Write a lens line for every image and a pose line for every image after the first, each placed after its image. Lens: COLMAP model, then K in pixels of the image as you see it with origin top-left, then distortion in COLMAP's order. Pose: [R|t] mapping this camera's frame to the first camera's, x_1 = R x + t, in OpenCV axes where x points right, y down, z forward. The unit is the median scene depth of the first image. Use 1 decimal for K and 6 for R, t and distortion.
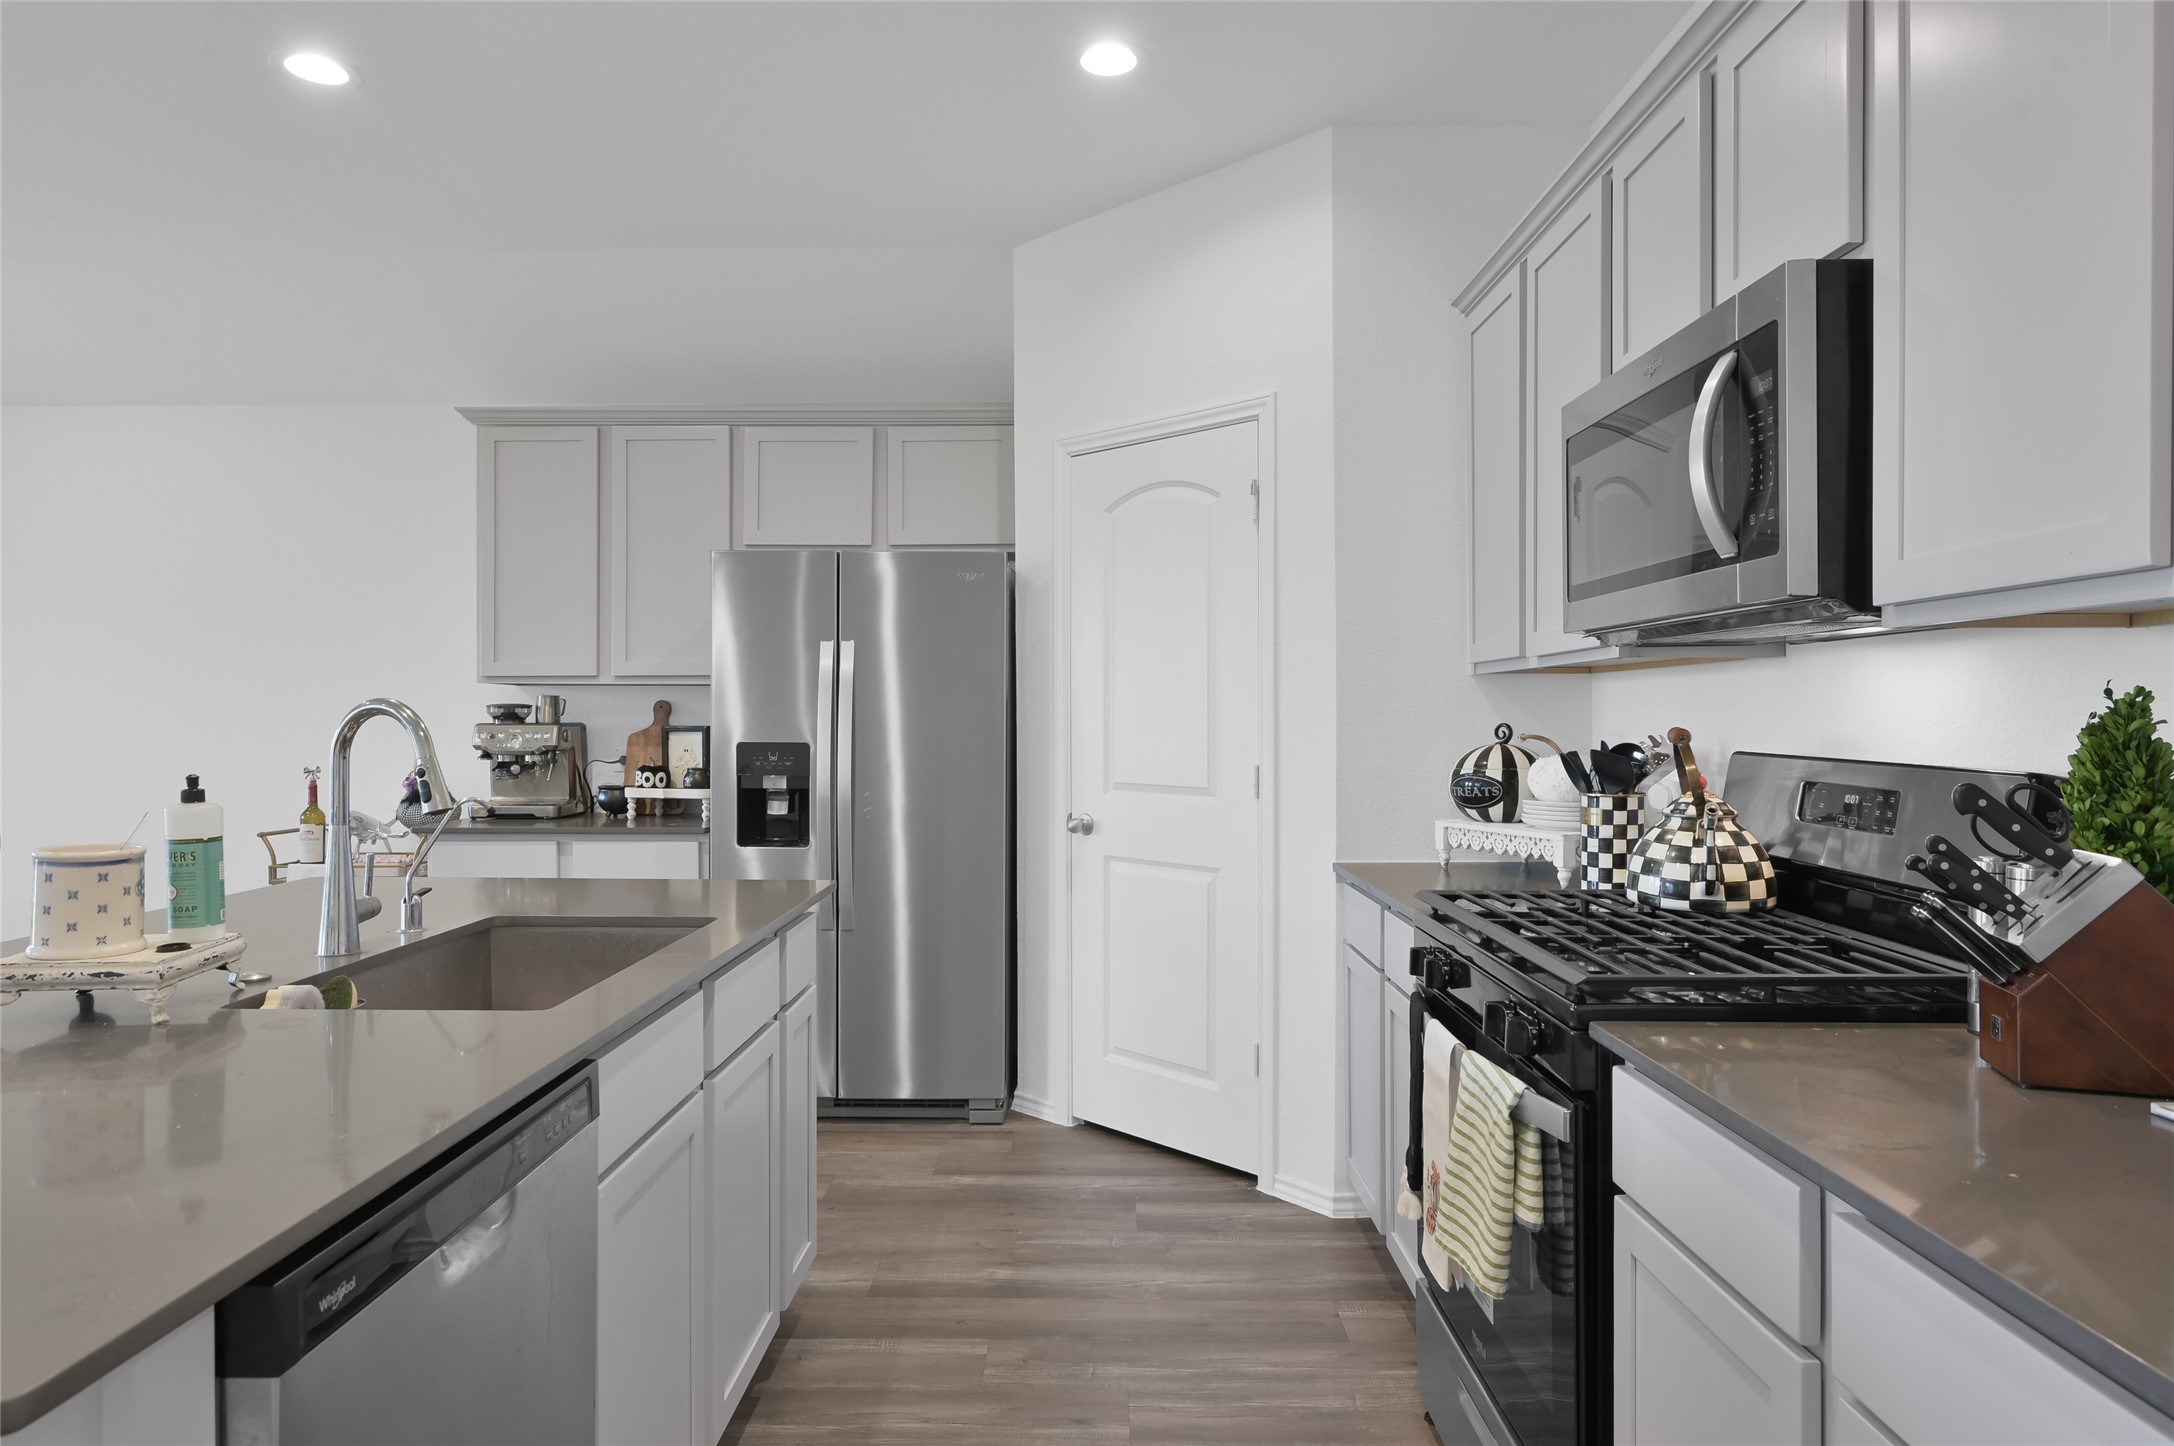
lens RADIAL K [[1272.7, 0, 1084.3], [0, 1272.7, 719.3], [0, 0, 1]] dist [0.007066, -0.000743]
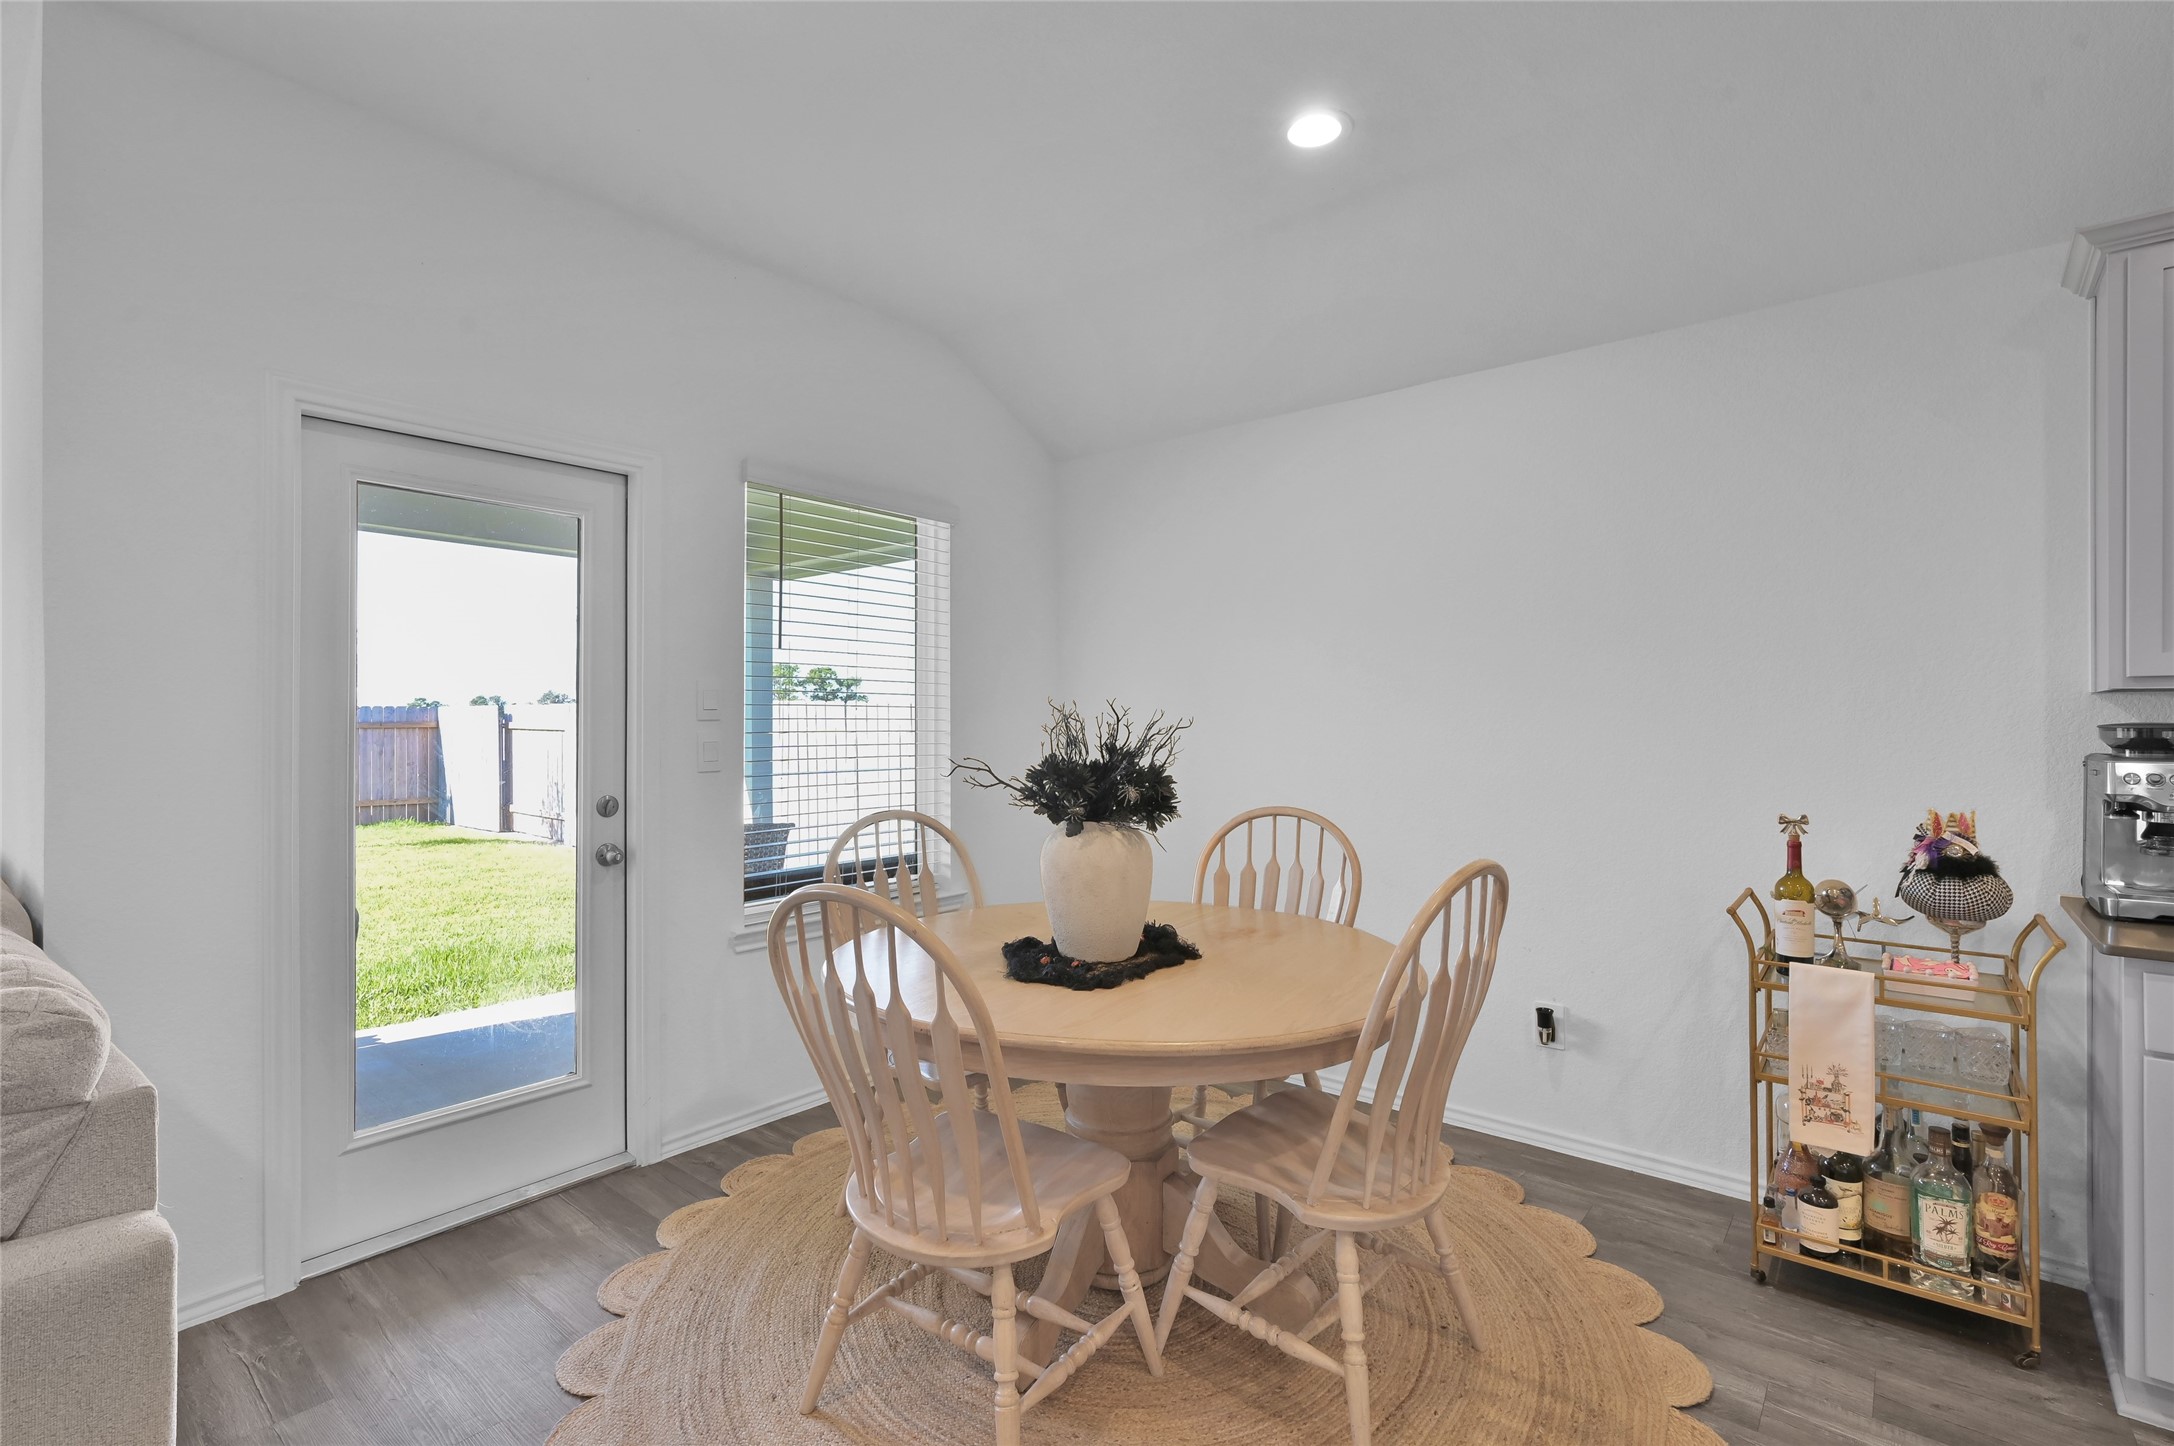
lens RADIAL K [[1010.9, 0, 1089.1], [0, 1010.9, 718.1], [0, 0, 1]] dist [0.005636, -0.000108]
pose [[0.773492, 0.000382, -0.633806, -0.637930], [-0.002062, 0.999996, -0.001914, -0.015311], [0.633803, 0.002787, 0.773489, 0.391374]]
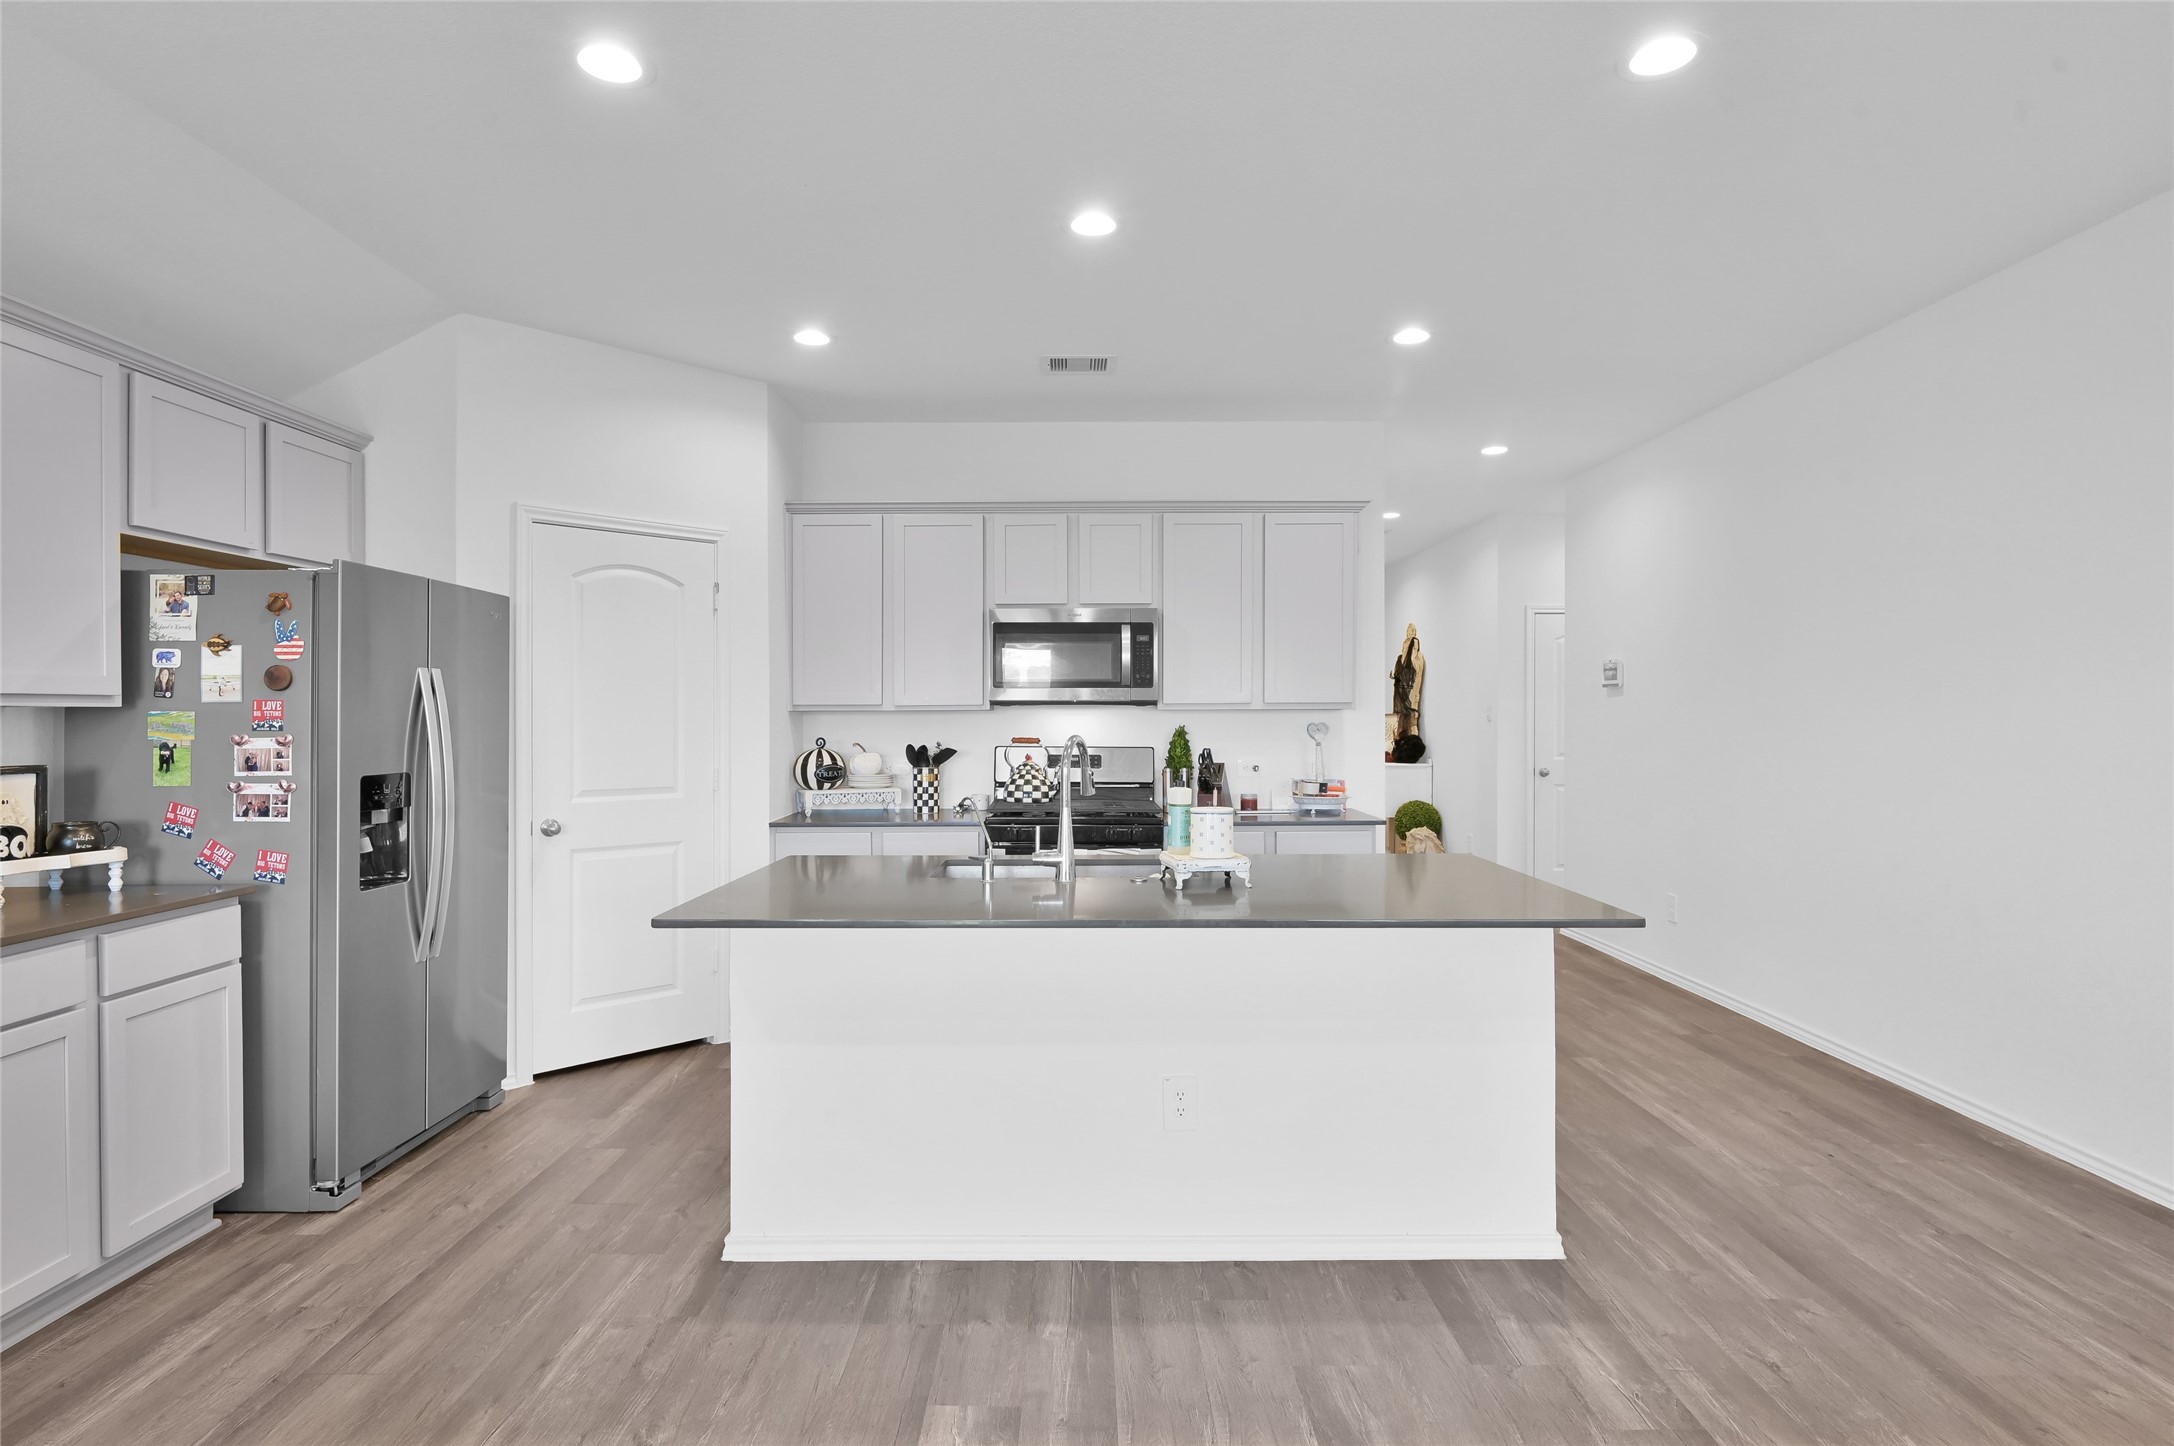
lens RADIAL K [[1137.1, 0, 1050.8], [0, 1137.1, 719.9], [0, 0, 1]] dist [0.001349, -0.002308]
pose [[0.017704, -0.005126, 0.999830, -1.098465], [0.005029, 0.999975, 0.005038, -0.024030], [-0.999831, 0.004939, 0.017729, 0.509721]]
